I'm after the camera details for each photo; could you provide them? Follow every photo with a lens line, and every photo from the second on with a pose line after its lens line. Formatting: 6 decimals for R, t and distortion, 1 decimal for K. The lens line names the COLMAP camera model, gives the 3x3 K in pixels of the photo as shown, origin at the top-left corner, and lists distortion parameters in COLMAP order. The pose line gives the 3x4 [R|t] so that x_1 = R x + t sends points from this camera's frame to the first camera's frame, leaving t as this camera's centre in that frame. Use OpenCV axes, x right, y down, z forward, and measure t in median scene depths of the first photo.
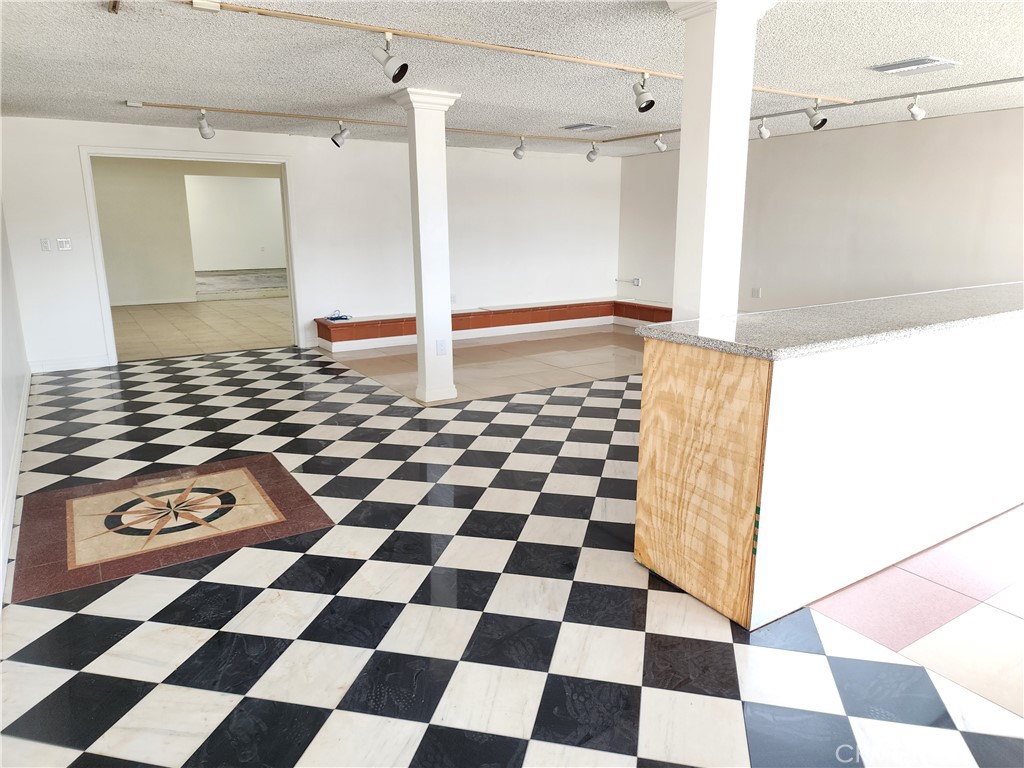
lens RADIAL K [[691.6, 0, 517.0], [0, 691.6, 380.0], [0, 0, 1]] dist [0.066690, -0.068807]
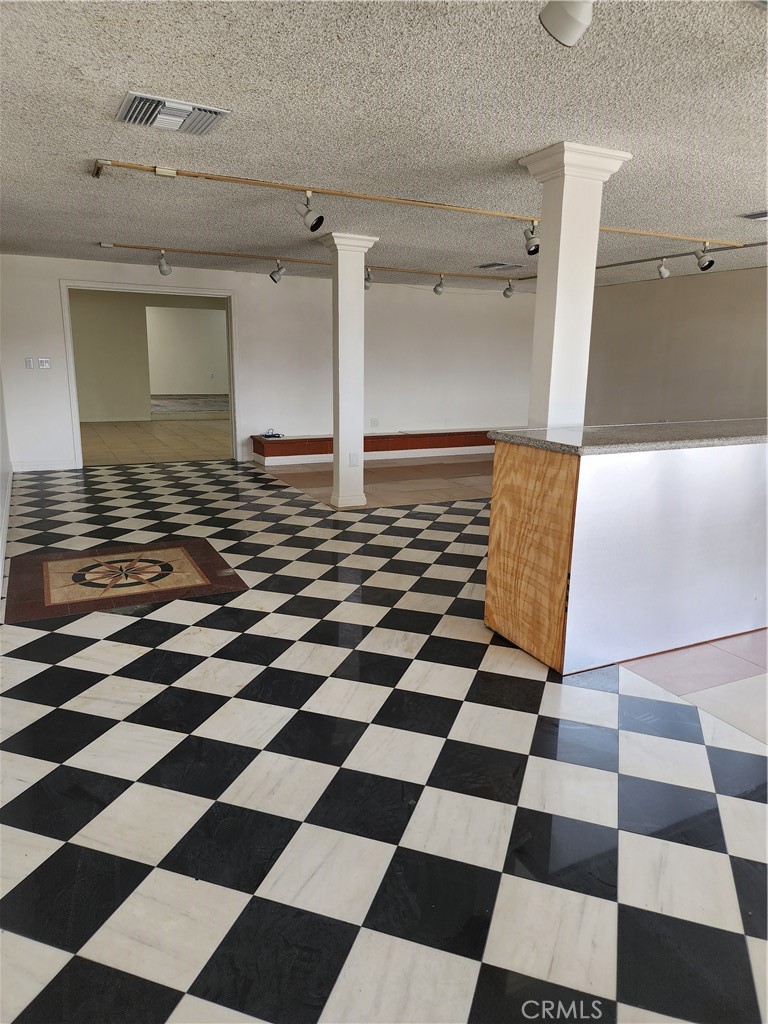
lens RADIAL K [[691.6, 0, 387.1], [0, 691.6, 510.4], [0, 0, 1]] dist [0.066690, -0.068807]
pose [[0.994118, 0.042024, -0.099817, 0.119305], [-0.042594, 0.999086, -0.003576, 0.074108], [0.099575, 0.007807, 0.994999, -0.241739]]
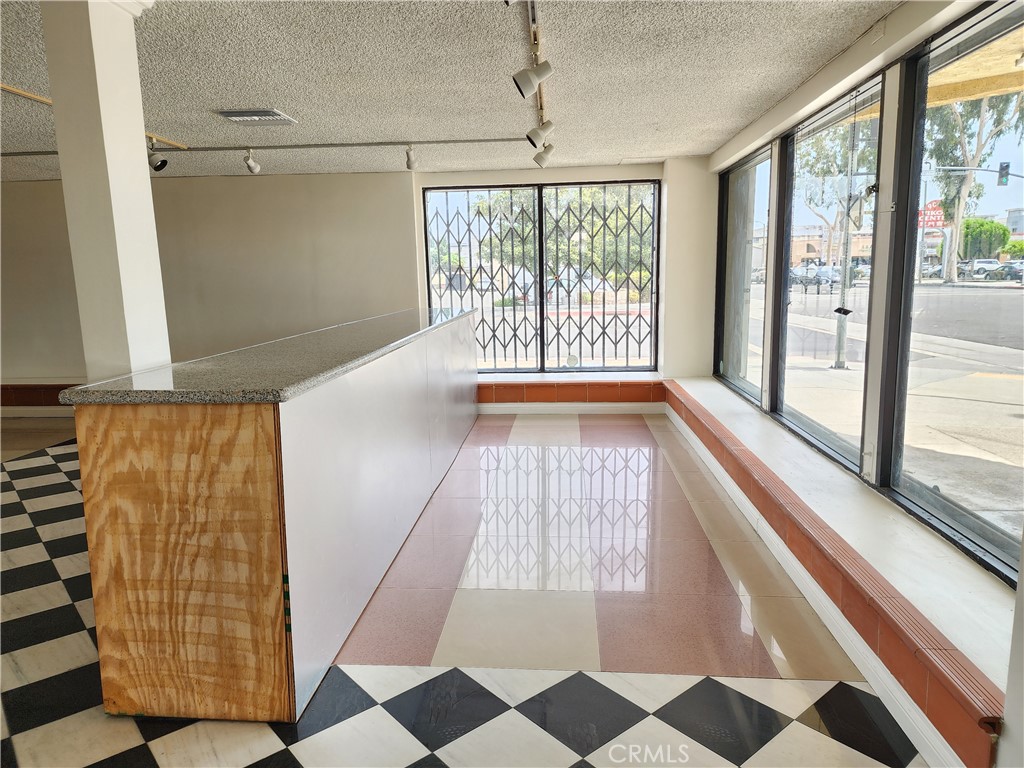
lens RADIAL K [[691.6, 0, 517.0], [0, 691.6, 380.0], [0, 0, 1]] dist [0.066690, -0.068807]
pose [[0.600399, -0.131104, 0.788881, -0.110013], [0.195832, 0.980539, 0.013913, -0.007673], [-0.775352, 0.146135, 0.614389, 0.185796]]
